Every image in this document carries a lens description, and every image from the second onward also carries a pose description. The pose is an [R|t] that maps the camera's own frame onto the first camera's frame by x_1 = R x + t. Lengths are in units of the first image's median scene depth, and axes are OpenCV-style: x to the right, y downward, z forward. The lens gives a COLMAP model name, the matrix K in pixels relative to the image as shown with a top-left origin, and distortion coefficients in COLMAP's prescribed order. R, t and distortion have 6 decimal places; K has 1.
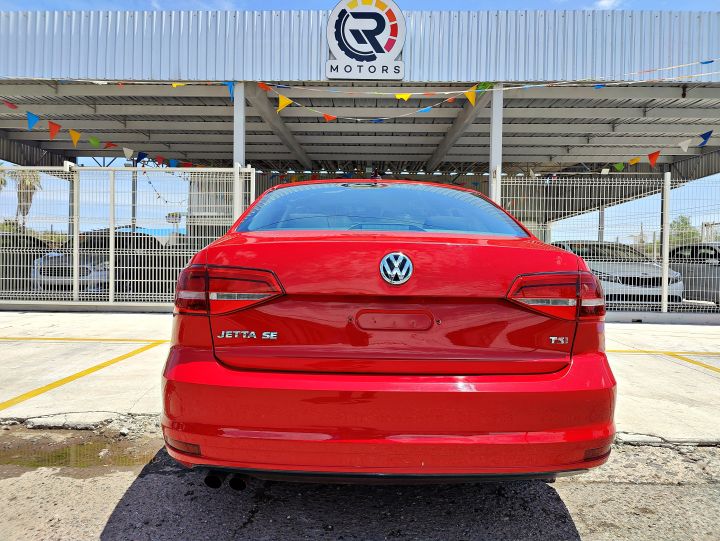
lens RADIAL K [[505.6, 0, 357.2], [0, 505.6, 270.2], [0, 0, 1]] dist [0.048431, -0.050988]
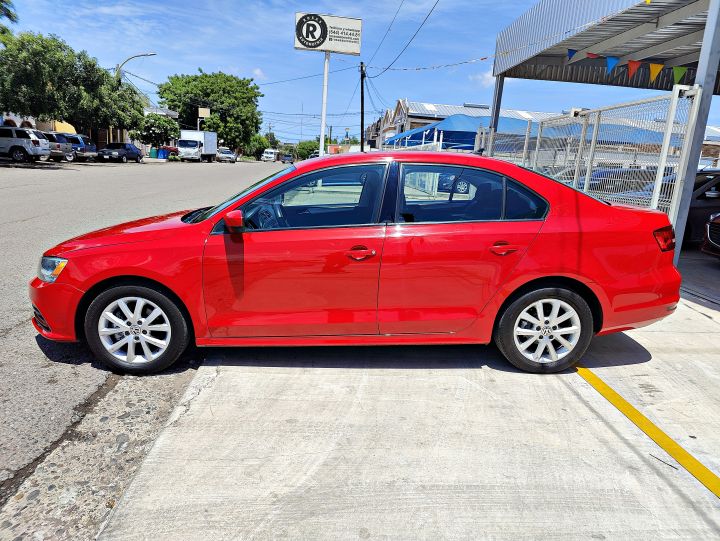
lens RADIAL K [[505.6, 0, 357.2], [0, 505.6, 270.2], [0, 0, 1]] dist [0.048431, -0.050988]
pose [[0.071045, 0.202076, -0.976790, 0.515651], [-0.065534, 0.978094, 0.197579, -0.055616], [0.995318, 0.049976, 0.082731, 0.441511]]
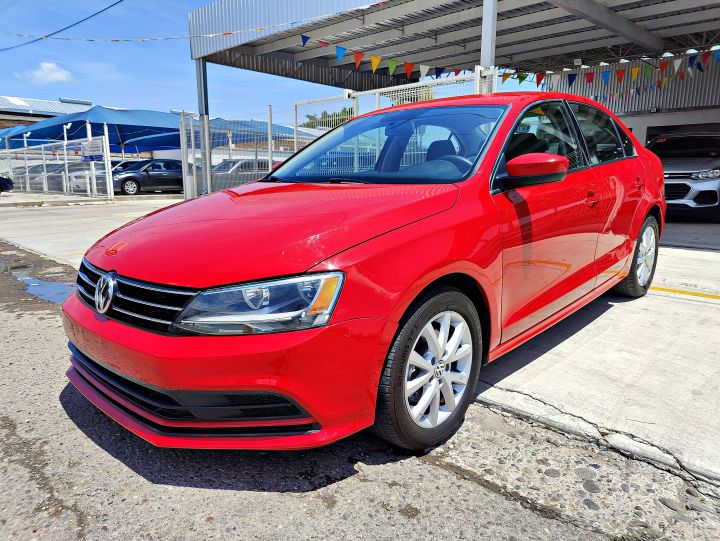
lens RADIAL K [[505.6, 0, 357.2], [0, 505.6, 270.2], [0, 0, 1]] dist [0.048431, -0.050988]
pose [[0.743473, 0.104998, -0.660472, 0.242453], [0.011895, 0.985366, 0.170038, -0.004310], [0.668660, -0.134275, 0.731344, 0.109002]]
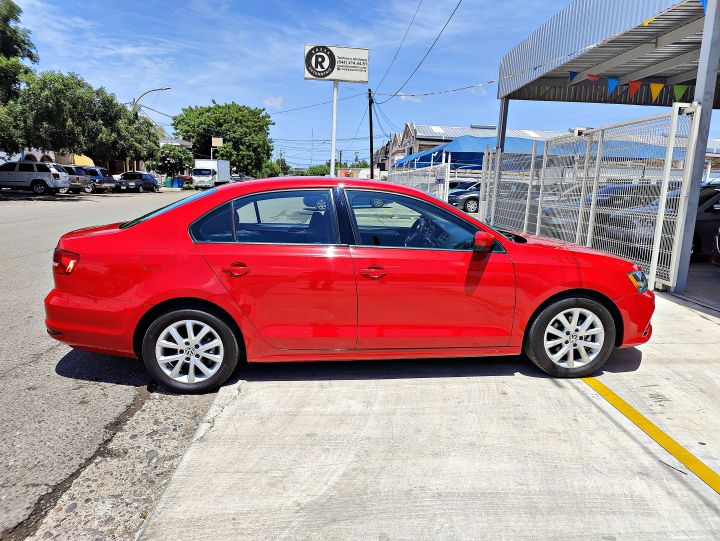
lens RADIAL K [[505.6, 0, 357.2], [0, 505.6, 270.2], [0, 0, 1]] dist [0.048431, -0.050988]
pose [[0.051190, 0.158011, -0.986110, 0.534225], [-0.036209, 0.987049, 0.156282, -0.057154], [0.998032, 0.027706, 0.056248, 0.439772]]
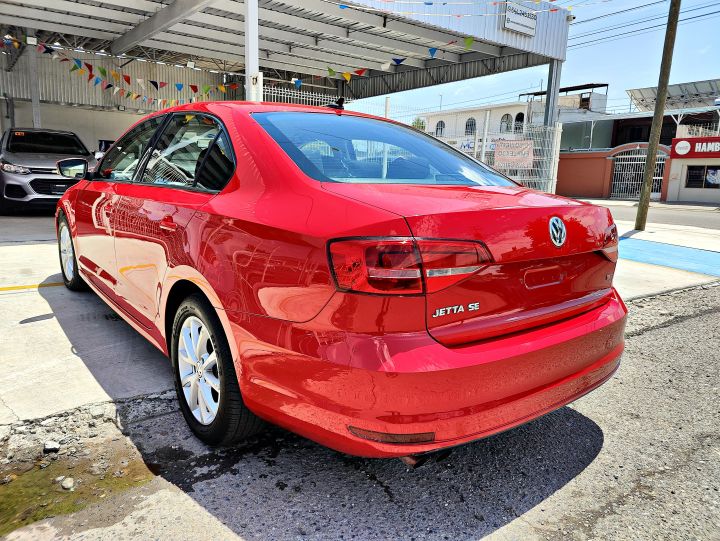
lens RADIAL K [[505.6, 0, 357.2], [0, 505.6, 270.2], [0, 0, 1]] dist [0.048431, -0.050988]
pose [[0.788431, -0.105171, 0.606066, -0.184661], [-0.016279, 0.981363, 0.191474, -0.024326], [-0.614908, -0.160830, 0.772025, 0.079150]]
